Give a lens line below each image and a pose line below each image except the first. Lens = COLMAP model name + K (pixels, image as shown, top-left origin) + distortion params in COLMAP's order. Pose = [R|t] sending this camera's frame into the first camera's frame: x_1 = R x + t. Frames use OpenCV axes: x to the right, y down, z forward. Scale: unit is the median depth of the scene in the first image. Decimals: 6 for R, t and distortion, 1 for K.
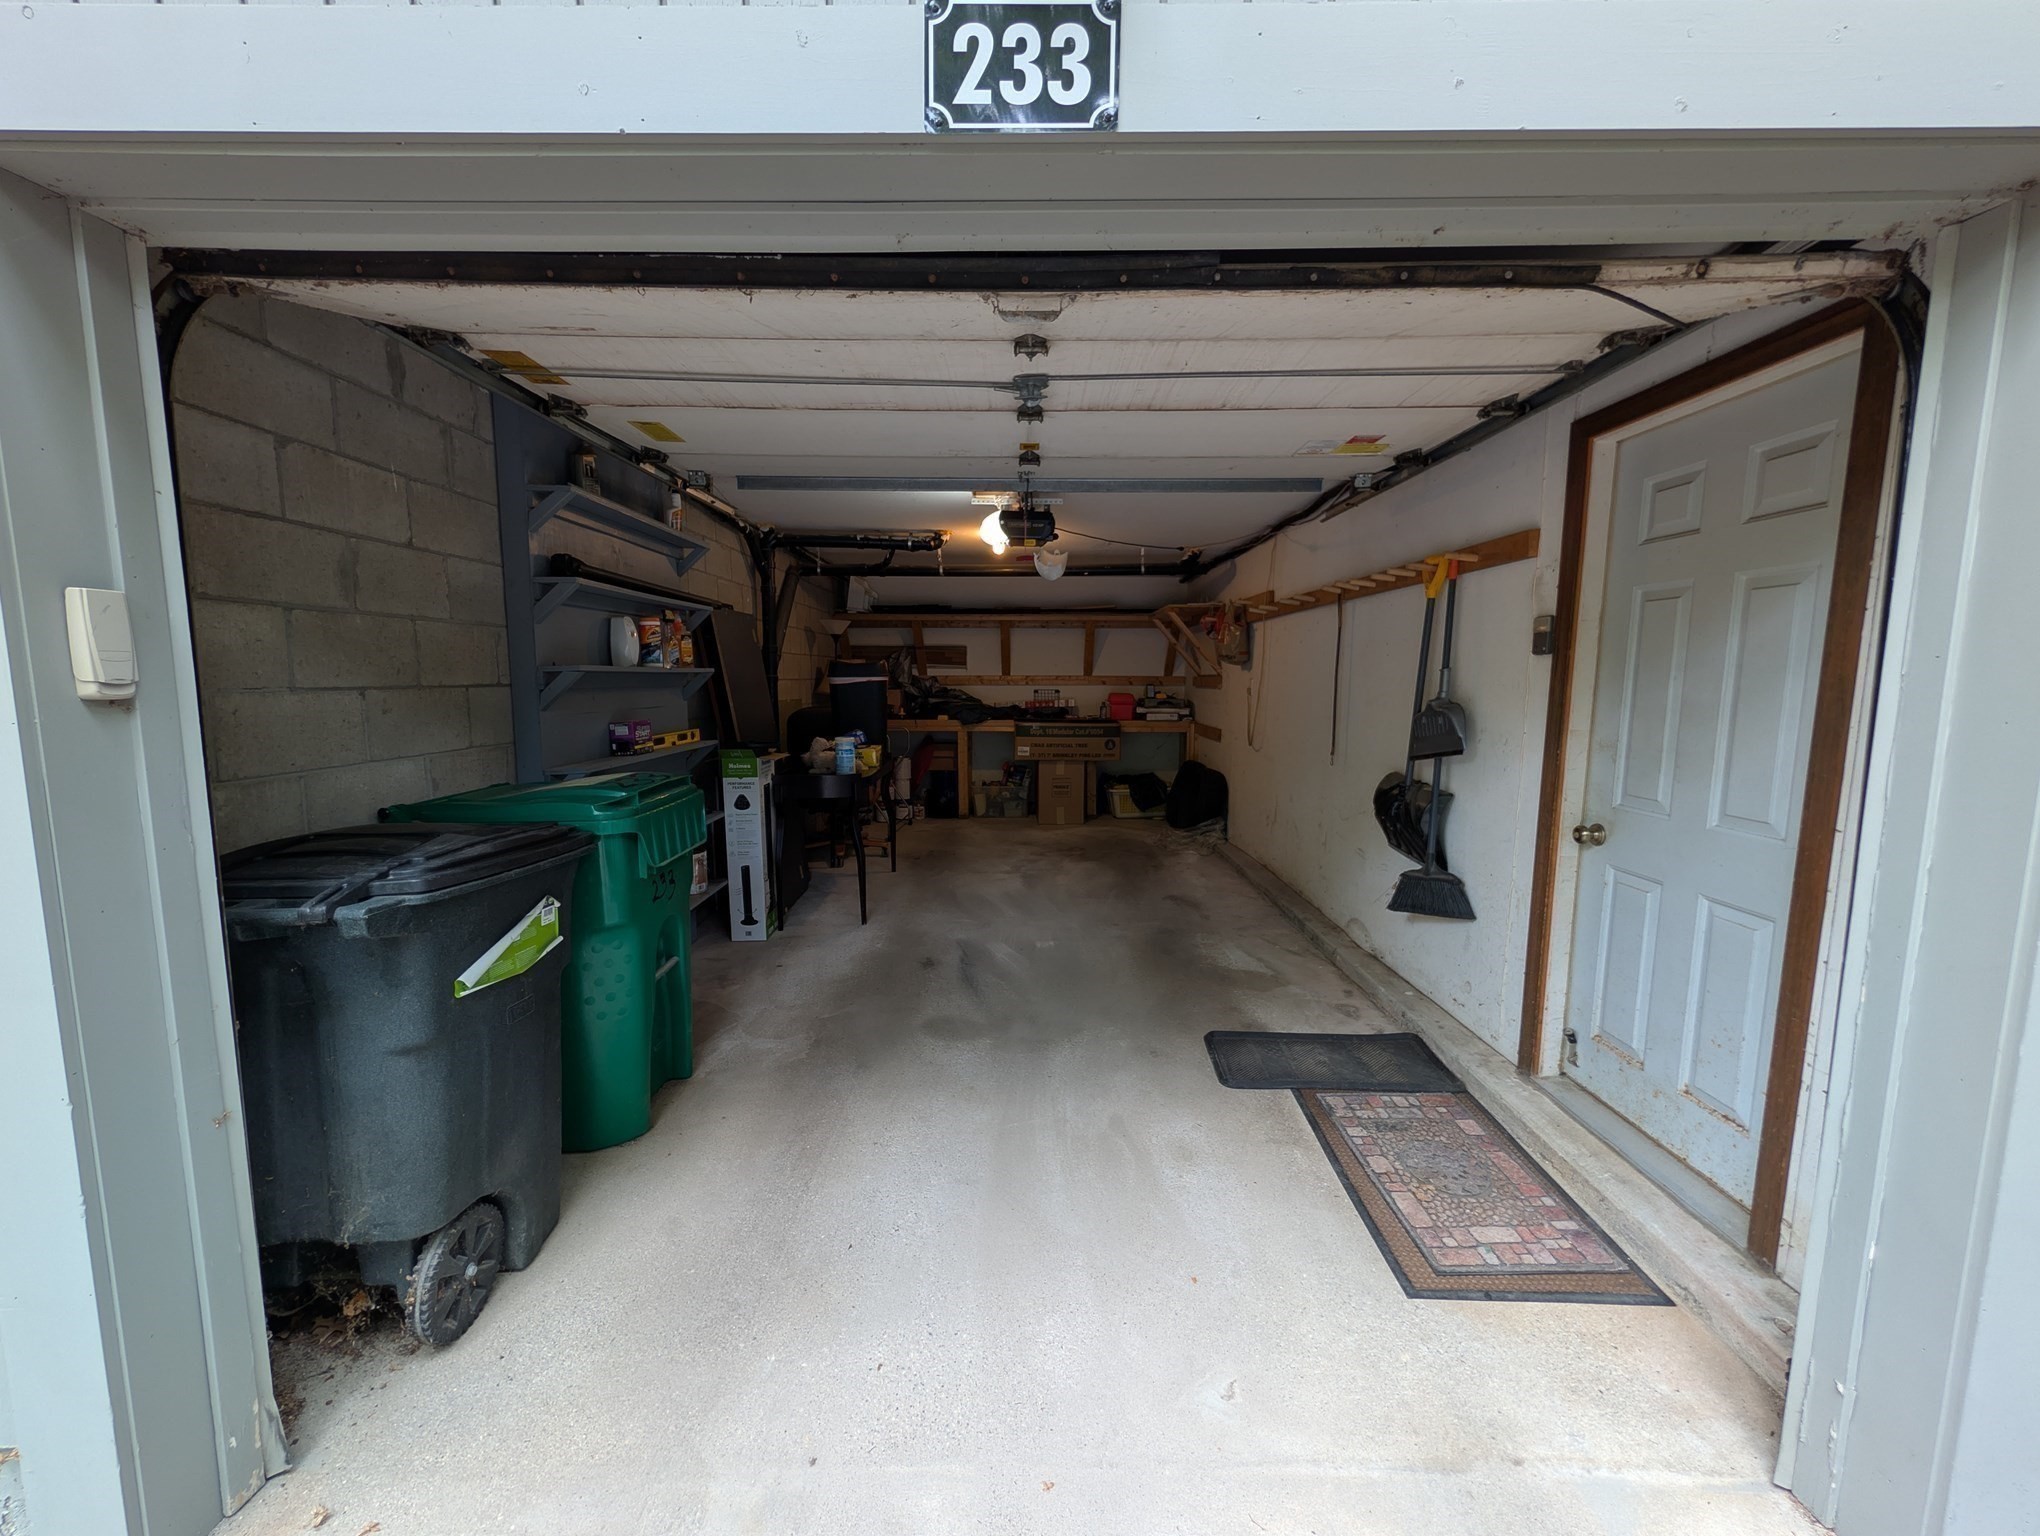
lens RADIAL K [[785.4, 0, 1024.4], [0, 785.4, 768.3], [0, 0, 1]] dist [-0.001055, 0.000333]
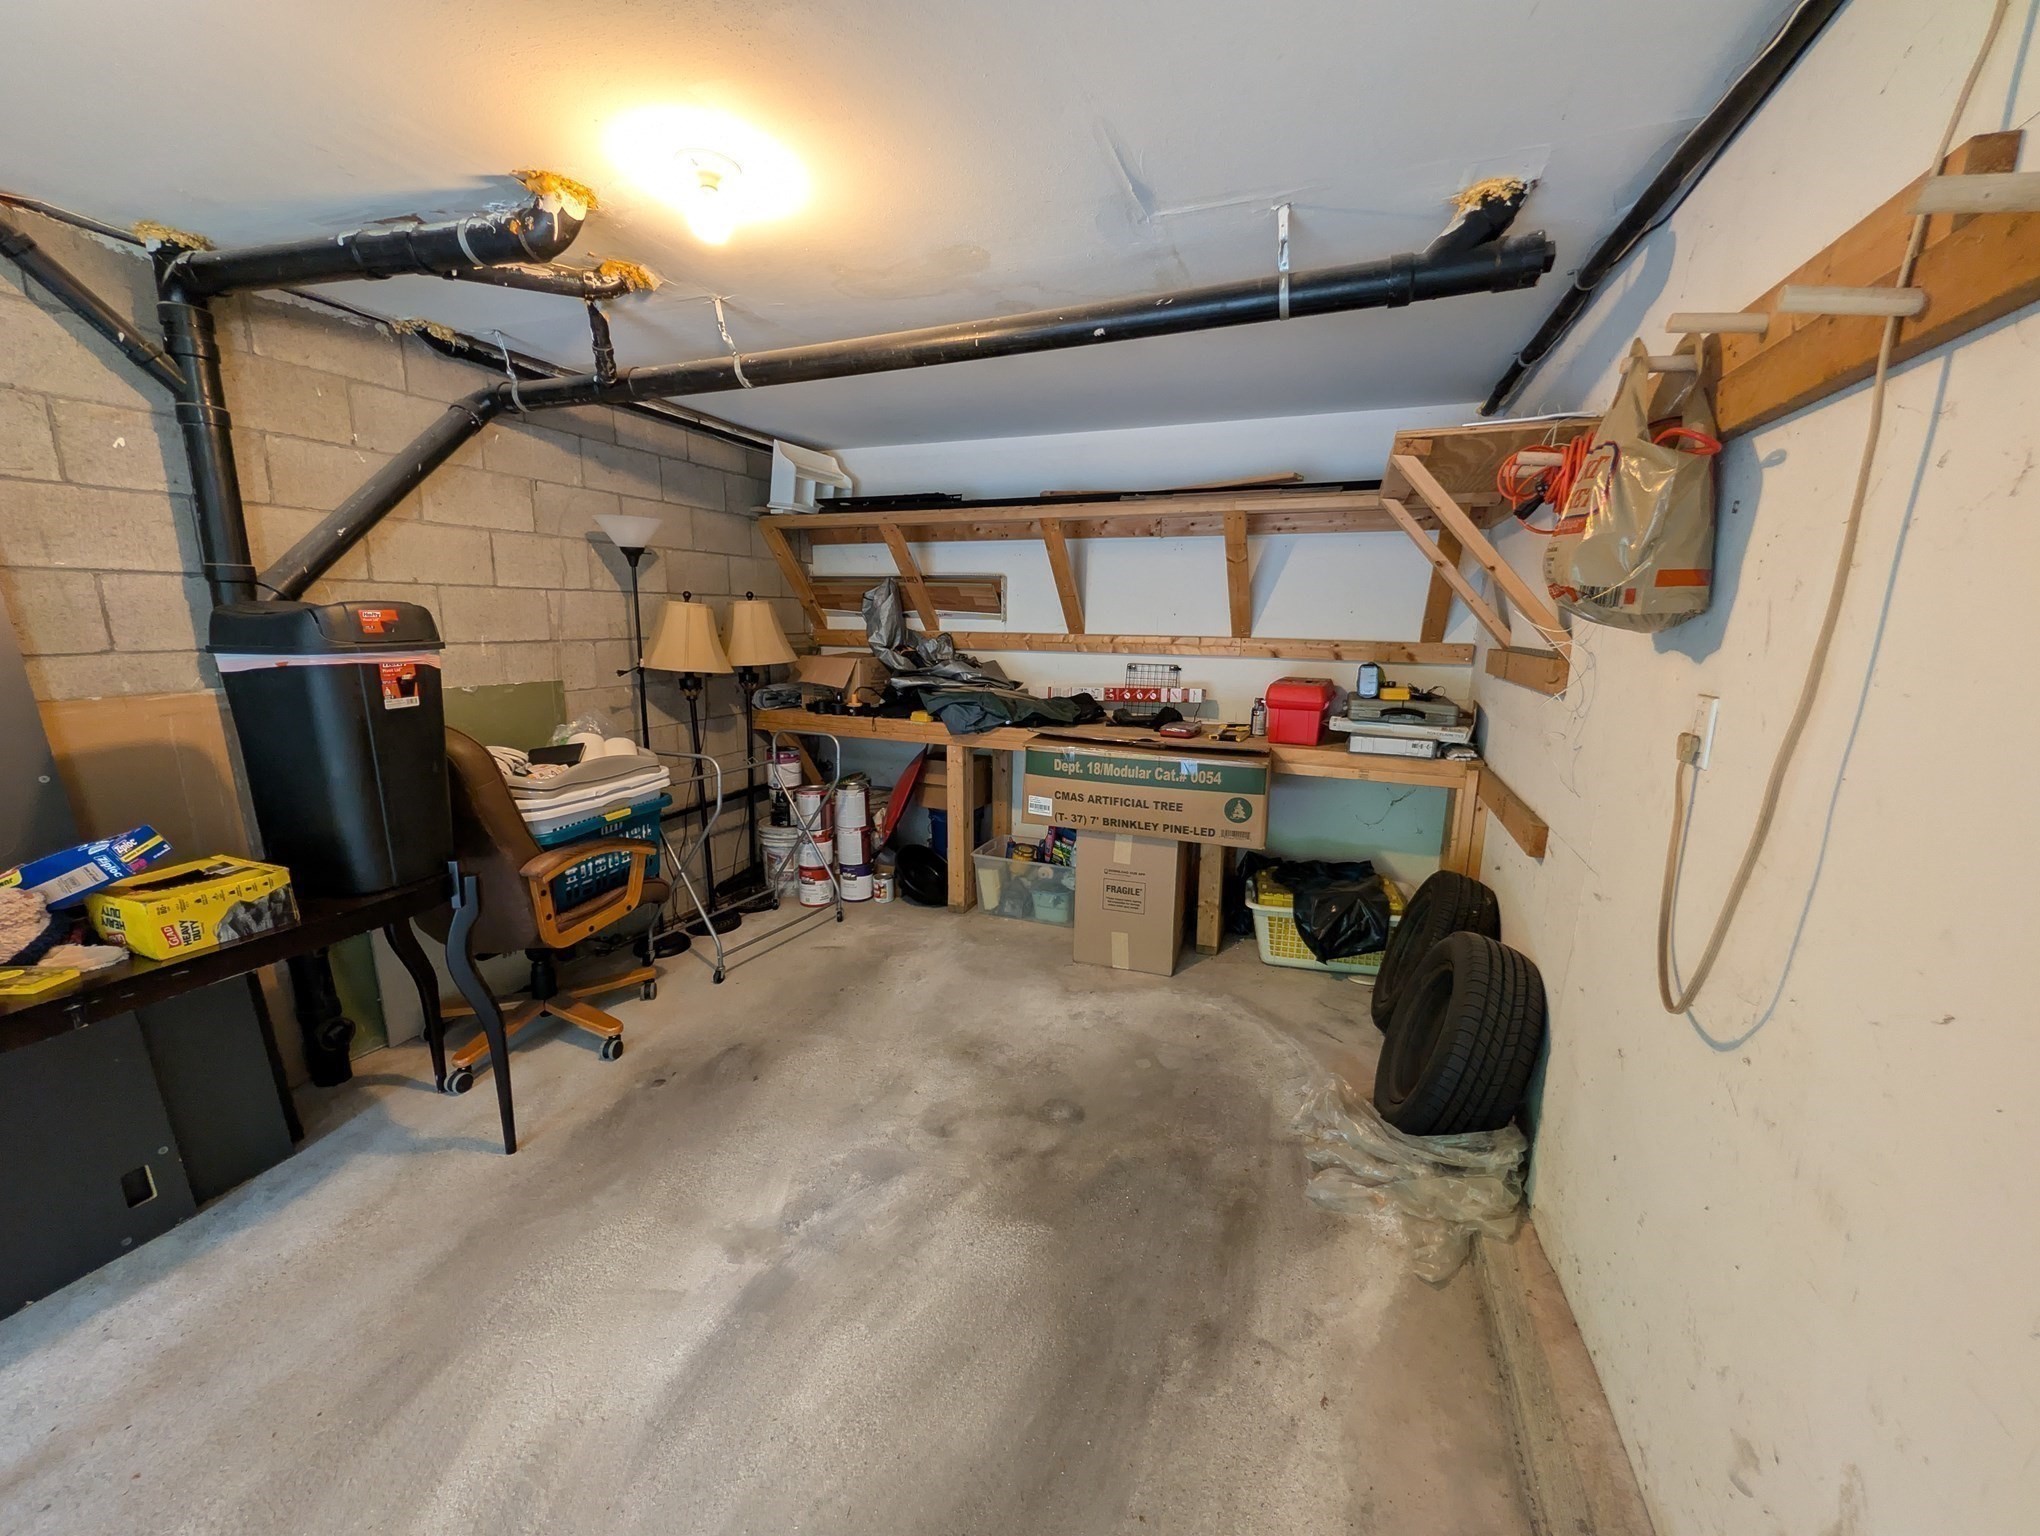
lens RADIAL K [[785.4, 0, 1022.5], [0, 785.4, 765.3], [0, 0, 1]] dist [-0.001055, 0.000333]
pose [[0.930251, 0.079096, -0.358297, 0.143642], [-0.054543, 0.995449, 0.078141, -0.076586], [0.362847, -0.053149, 0.930332, 0.547737]]
